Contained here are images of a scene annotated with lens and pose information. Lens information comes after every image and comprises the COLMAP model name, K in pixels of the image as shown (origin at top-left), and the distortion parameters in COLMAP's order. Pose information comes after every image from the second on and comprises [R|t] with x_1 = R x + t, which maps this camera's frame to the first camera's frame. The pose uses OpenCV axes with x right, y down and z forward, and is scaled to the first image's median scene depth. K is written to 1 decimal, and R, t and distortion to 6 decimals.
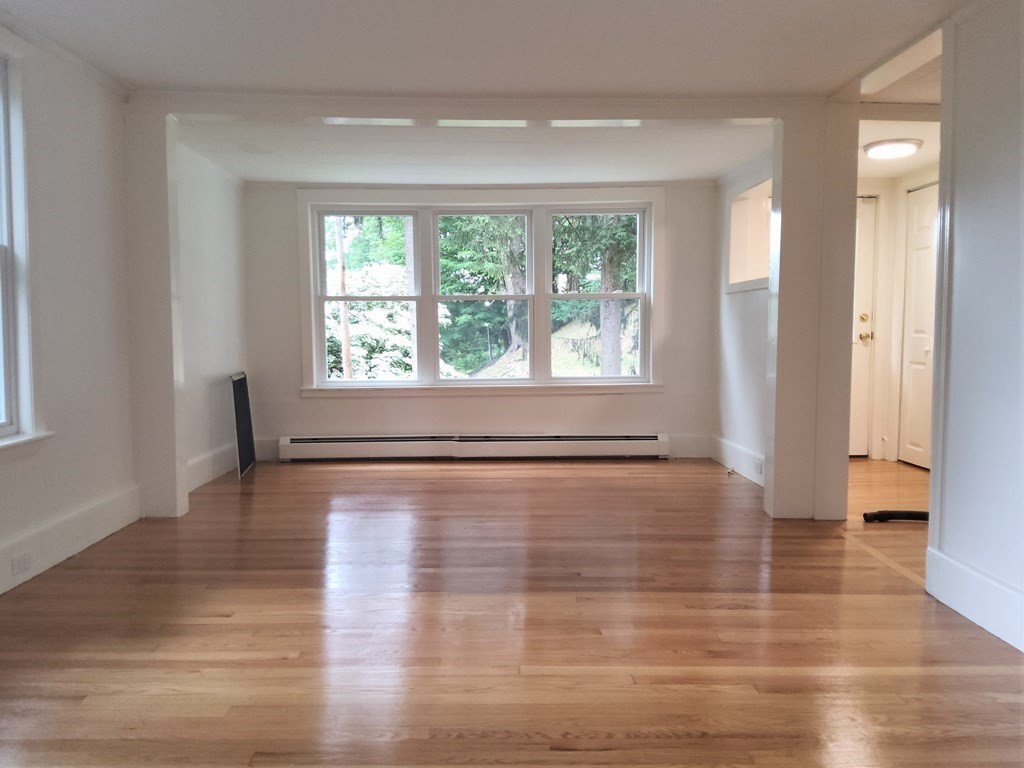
lens RADIAL K [[777.6, 0, 512.0], [0, 777.6, 384.0], [0, 0, 1]] dist [0.003764, -0.010965]
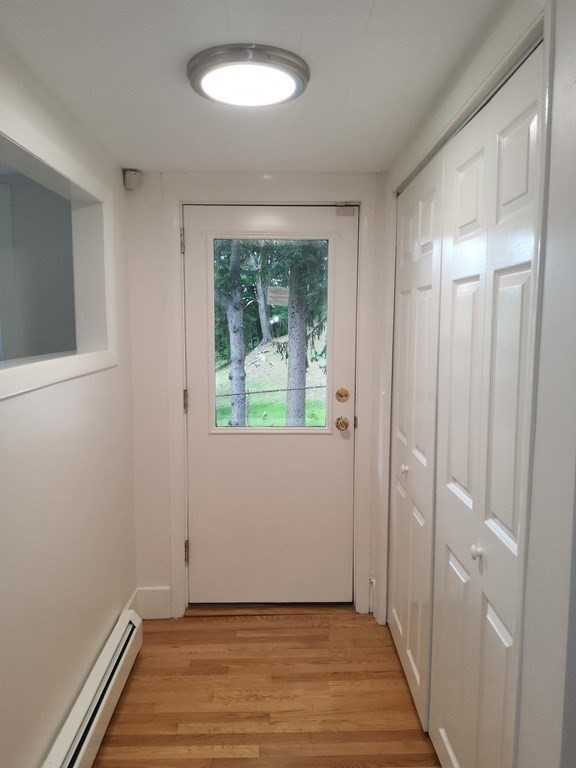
lens RADIAL K [[583.2, 0, 288.0], [0, 583.2, 384.0], [0, 0, 1]] dist [0.003764, -0.010965]
pose [[0.999899, 0.003711, 0.013688, 0.399961], [-0.004151, 0.999471, 0.032251, -0.109431], [-0.013561, -0.032304, 0.999386, 0.518784]]
